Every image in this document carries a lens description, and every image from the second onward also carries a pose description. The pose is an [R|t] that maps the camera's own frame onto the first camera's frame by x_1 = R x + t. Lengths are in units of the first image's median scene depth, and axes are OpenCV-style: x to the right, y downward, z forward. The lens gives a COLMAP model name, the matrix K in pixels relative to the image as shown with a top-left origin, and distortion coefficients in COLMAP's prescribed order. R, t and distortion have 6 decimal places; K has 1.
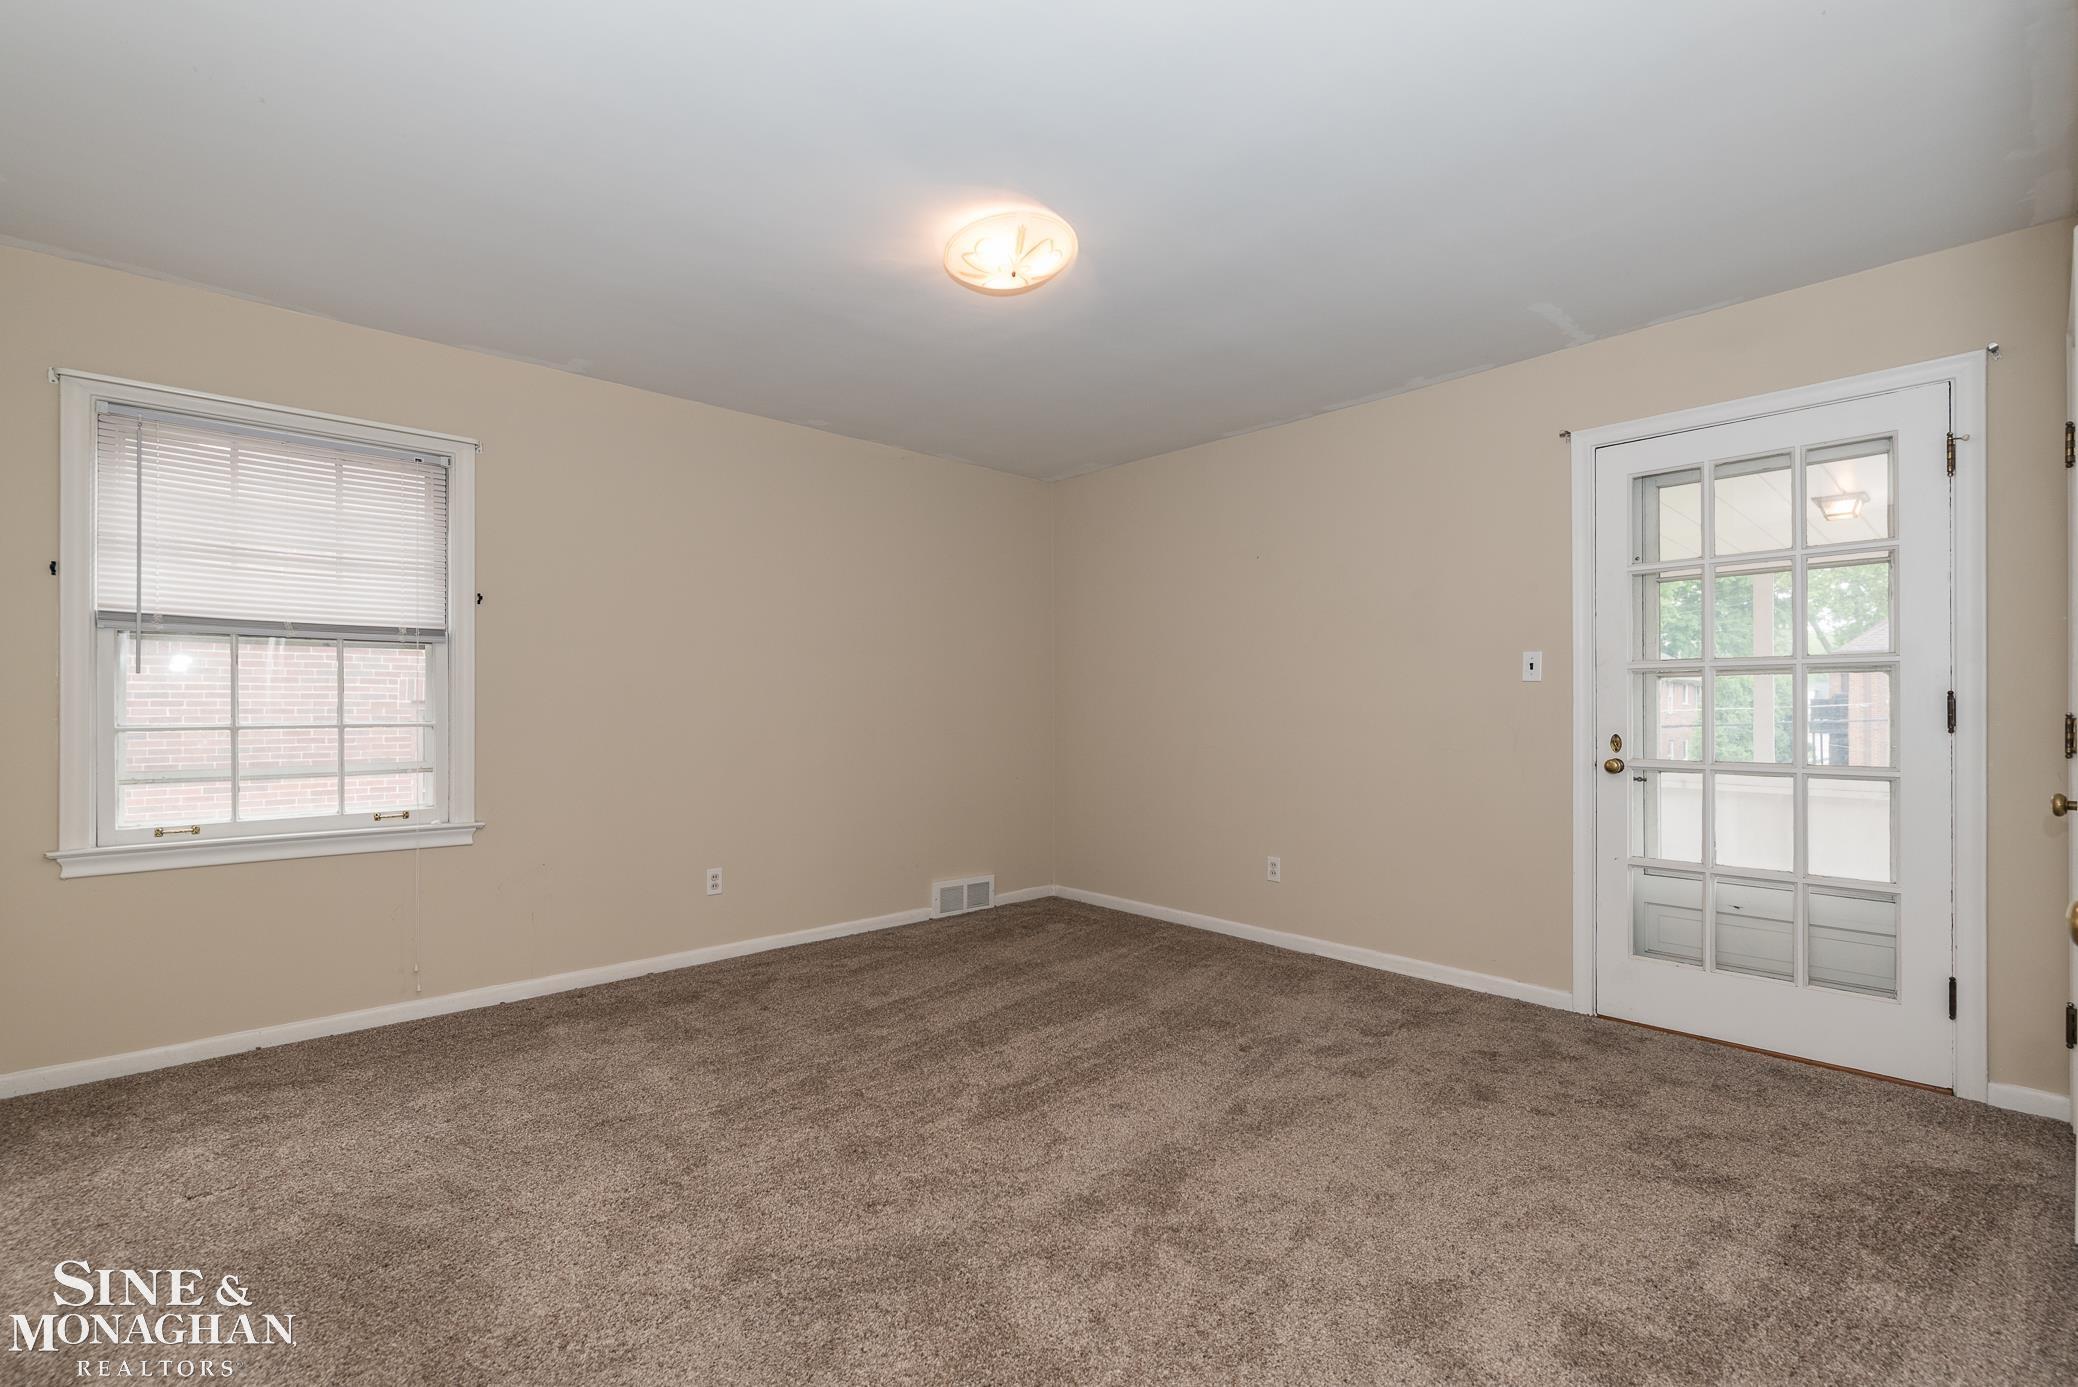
lens RADIAL K [[911.8, 0, 1039.0], [0, 911.8, 693.5], [0, 0, 1]] dist [-0.000472, -0.000095]
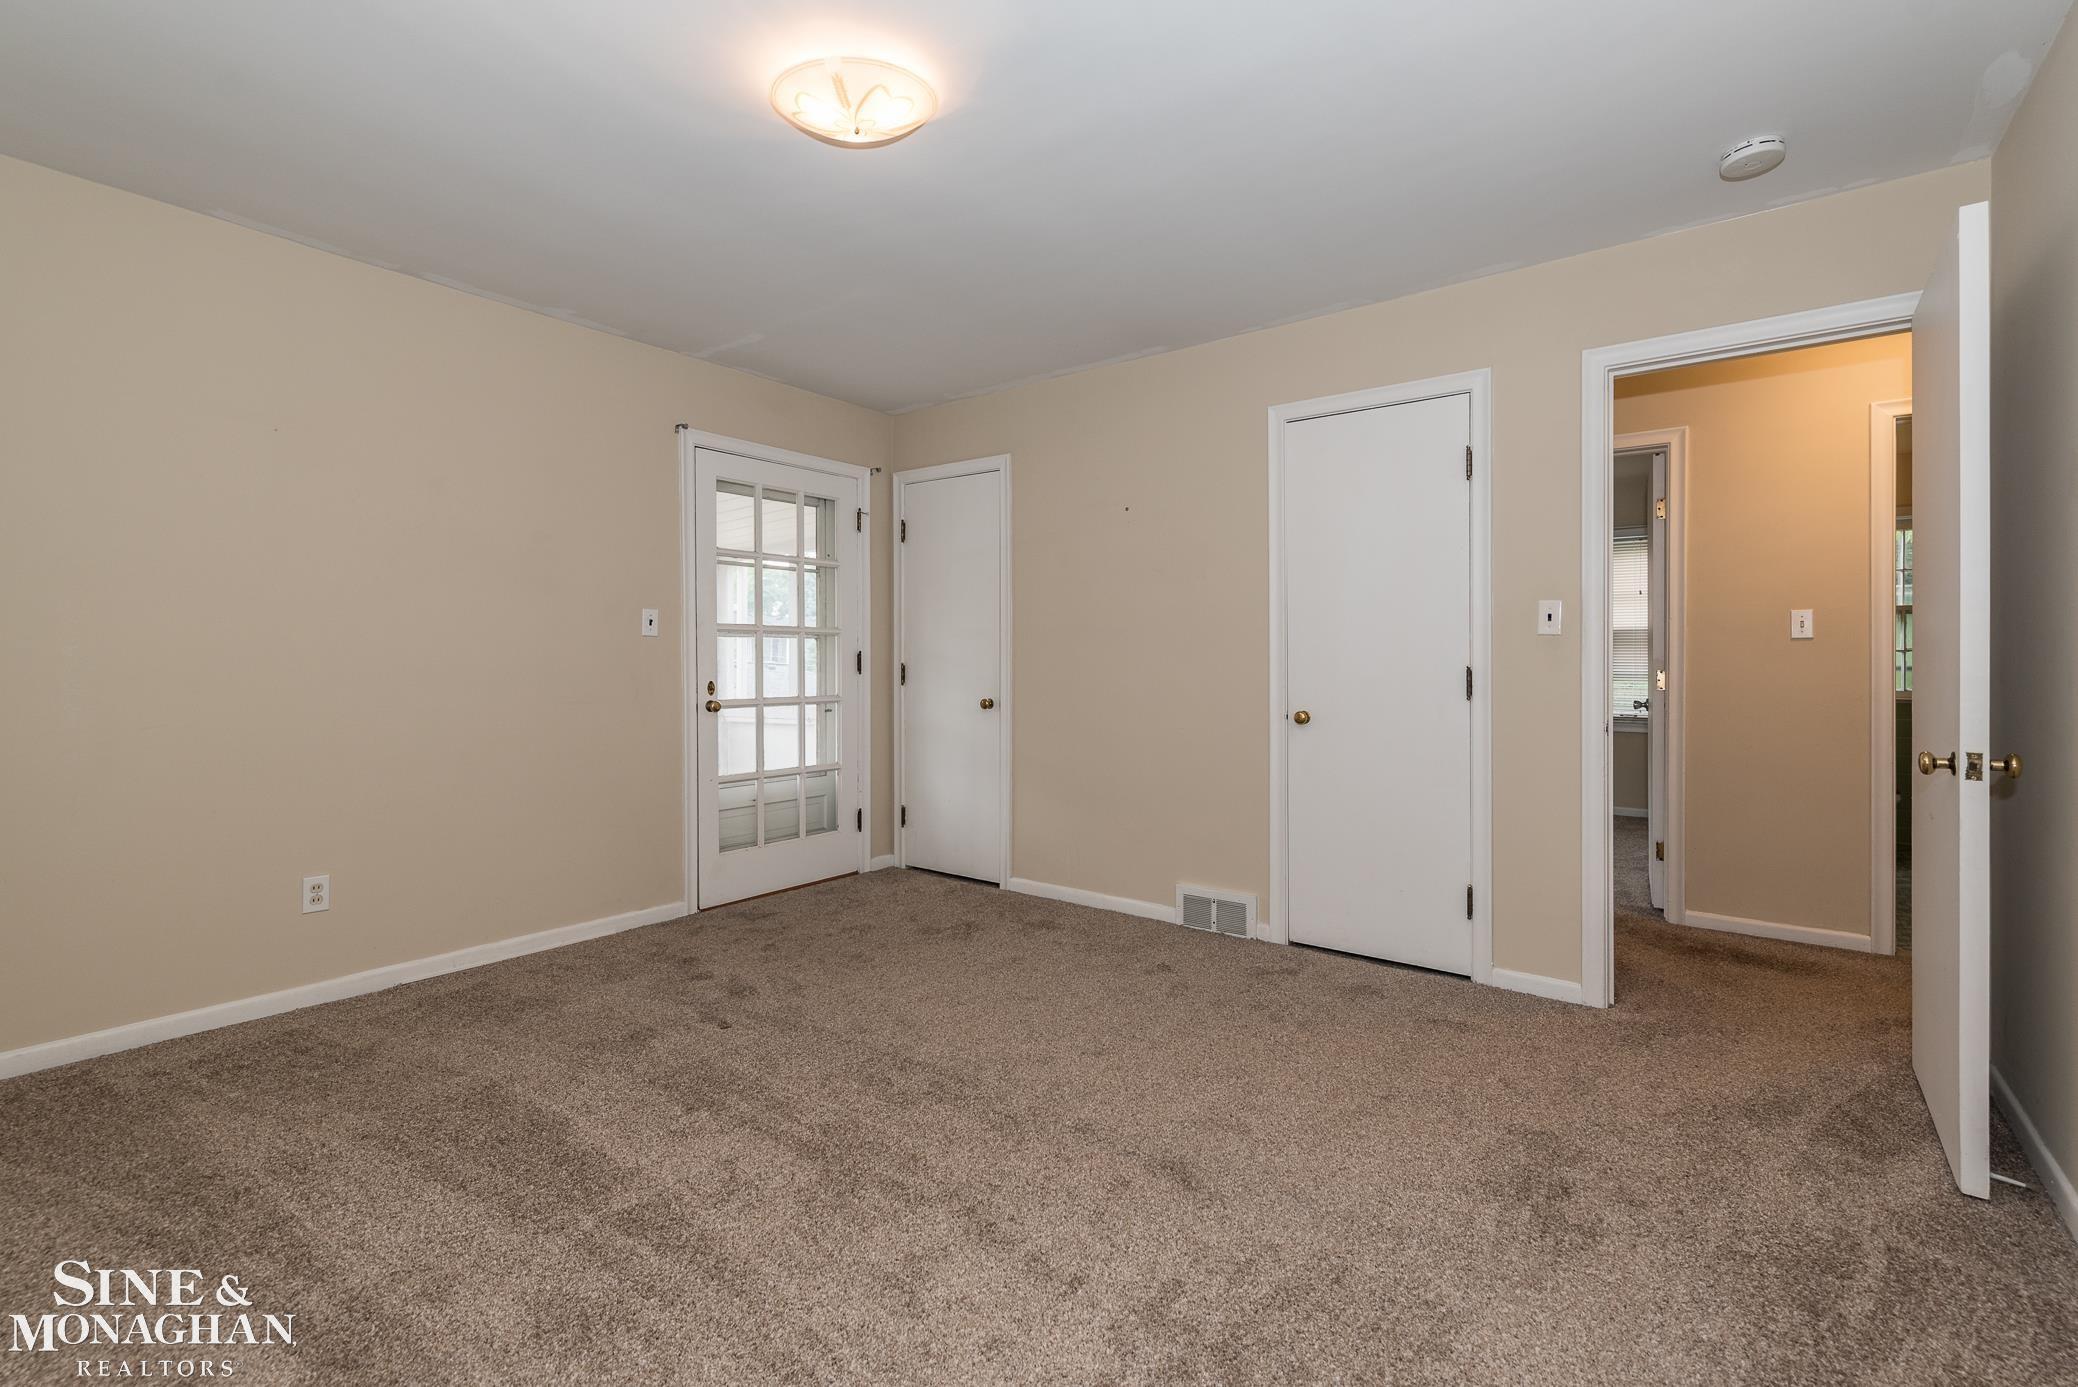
lens RADIAL K [[918.7, 0, 1037.5], [0, 918.7, 663.3], [0, 0, 1]] dist [-0.002066, -0.000121]
pose [[-0.168007, -0.000725, 0.985786, -0.713423], [-0.013584, 0.999906, -0.001579, 0.016755], [-0.985692, -0.013657, -0.168001, 0.803569]]
